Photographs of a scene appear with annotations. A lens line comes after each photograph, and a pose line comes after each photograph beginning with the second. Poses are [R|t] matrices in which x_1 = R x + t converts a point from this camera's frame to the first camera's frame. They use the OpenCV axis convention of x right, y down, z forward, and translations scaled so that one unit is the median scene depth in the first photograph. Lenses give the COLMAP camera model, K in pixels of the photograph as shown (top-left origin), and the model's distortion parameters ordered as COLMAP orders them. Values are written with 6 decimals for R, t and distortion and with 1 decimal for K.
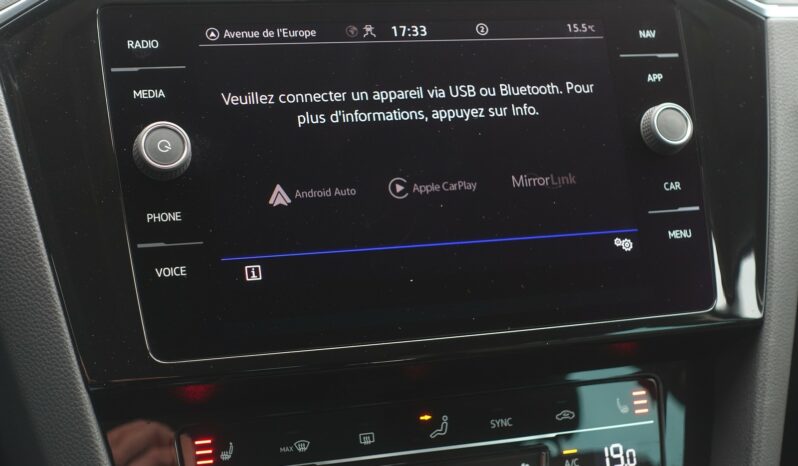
lens RADIAL K [[1284.7, 0, 399.0], [0, 1284.7, 233.0], [0, 0, 1]] dist [-0.014258, -0.163397]
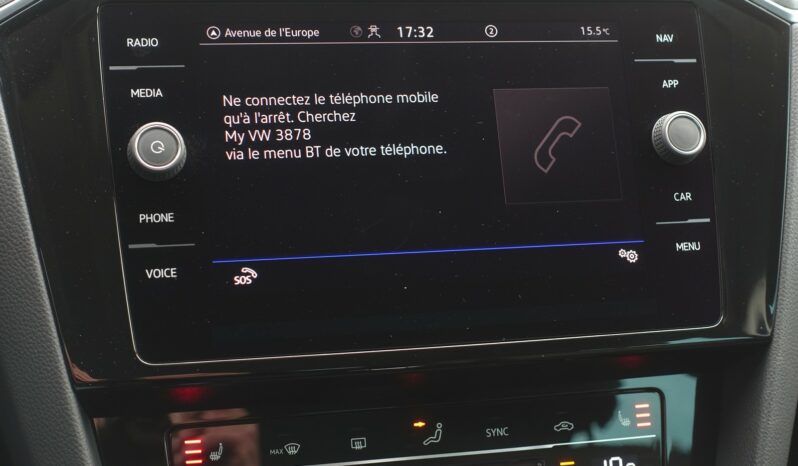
lens RADIAL K [[1284.7, 0, 399.0], [0, 1284.7, 233.0], [0, 0, 1]] dist [-0.014258, -0.163397]
pose [[0.997409, 0.031620, -0.064611, 0.065417], [-0.029538, 0.999021, 0.032920, -0.036628], [0.065589, -0.030926, 0.997367, 0.014997]]
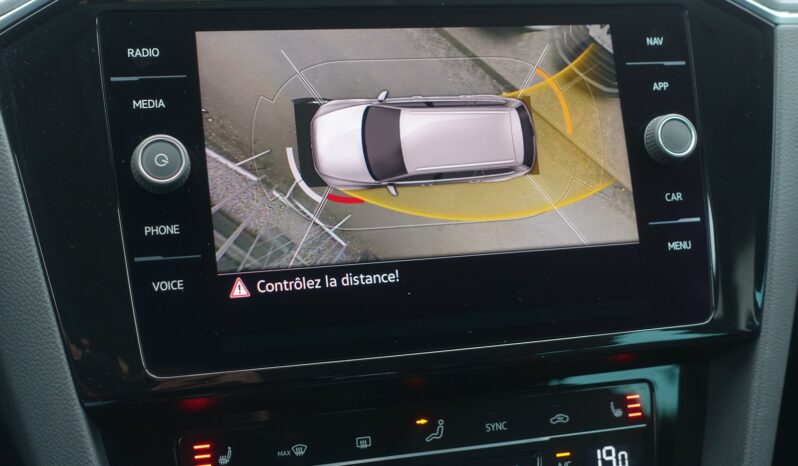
lens RADIAL K [[1102.6, 0, 399.0], [0, 1102.6, 233.0], [0, 0, 1]] dist [0.011246, -0.034813]
pose [[0.999396, 0.021950, -0.026960, 0.023194], [-0.019701, 0.996517, 0.081030, -0.078207], [0.028644, -0.080450, 0.996347, 0.138913]]
